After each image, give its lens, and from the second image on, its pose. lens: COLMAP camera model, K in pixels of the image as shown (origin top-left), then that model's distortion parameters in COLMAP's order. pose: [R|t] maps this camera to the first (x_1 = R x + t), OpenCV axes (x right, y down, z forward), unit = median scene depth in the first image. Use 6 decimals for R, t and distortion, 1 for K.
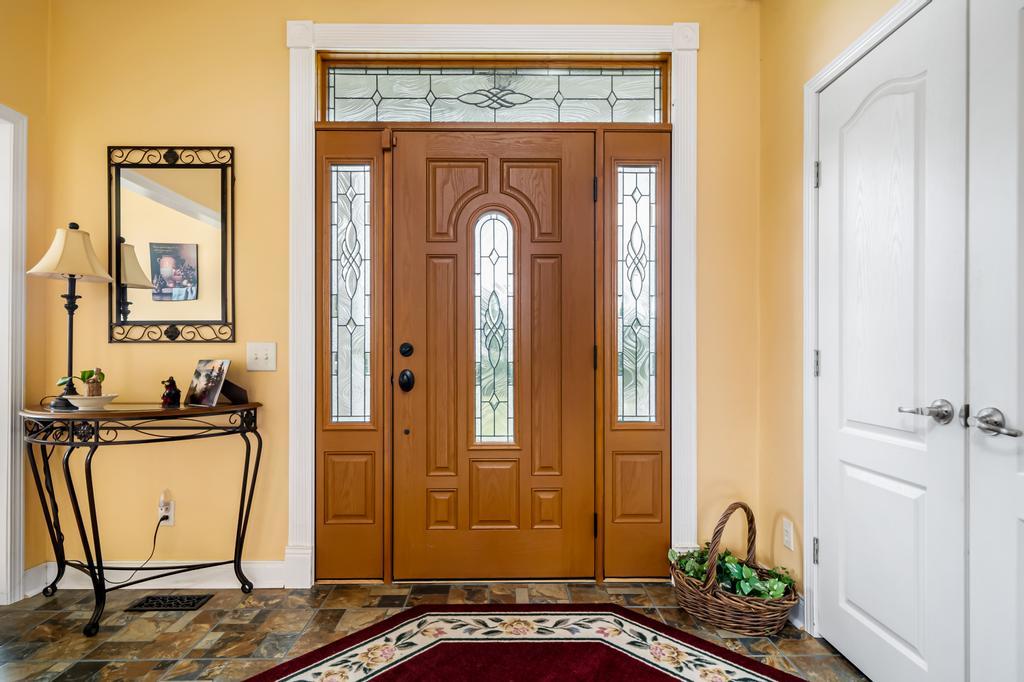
lens RADIAL K [[510.9, 0, 514.0], [0, 510.9, 349.8], [0, 0, 1]] dist [-0.001218, 0.001027]
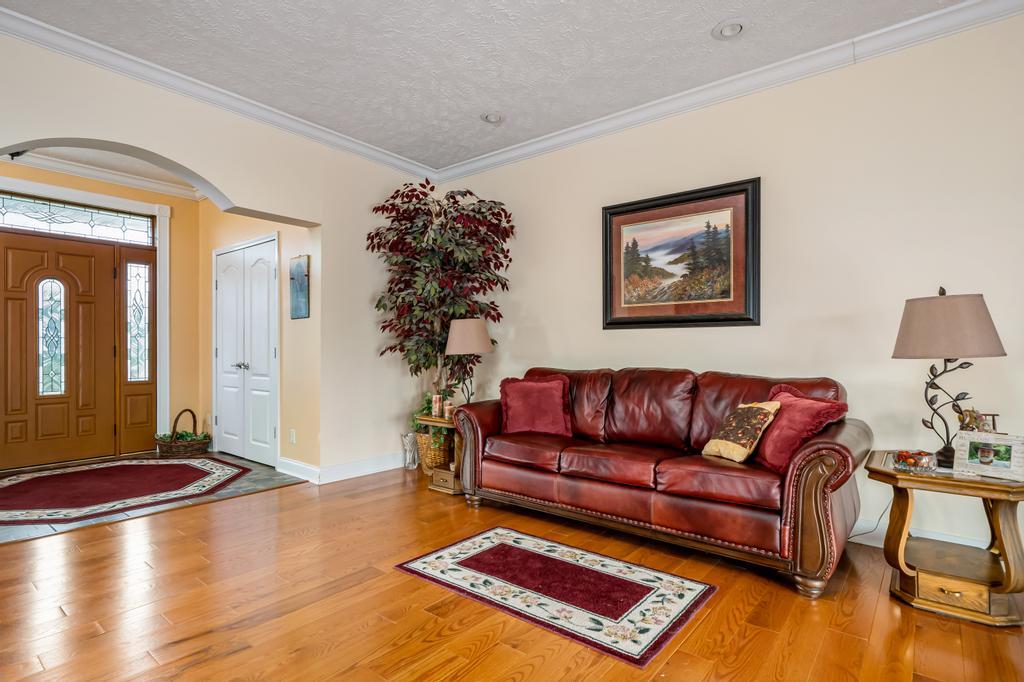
lens RADIAL K [[510.9, 0, 509.4], [0, 510.9, 346.6], [0, 0, 1]] dist [-0.001218, 0.001027]
pose [[0.642273, -0.001931, 0.766474, -0.428699], [-0.005133, 0.999964, 0.006820, -0.028549], [-0.766459, -0.008314, 0.642239, -1.674793]]
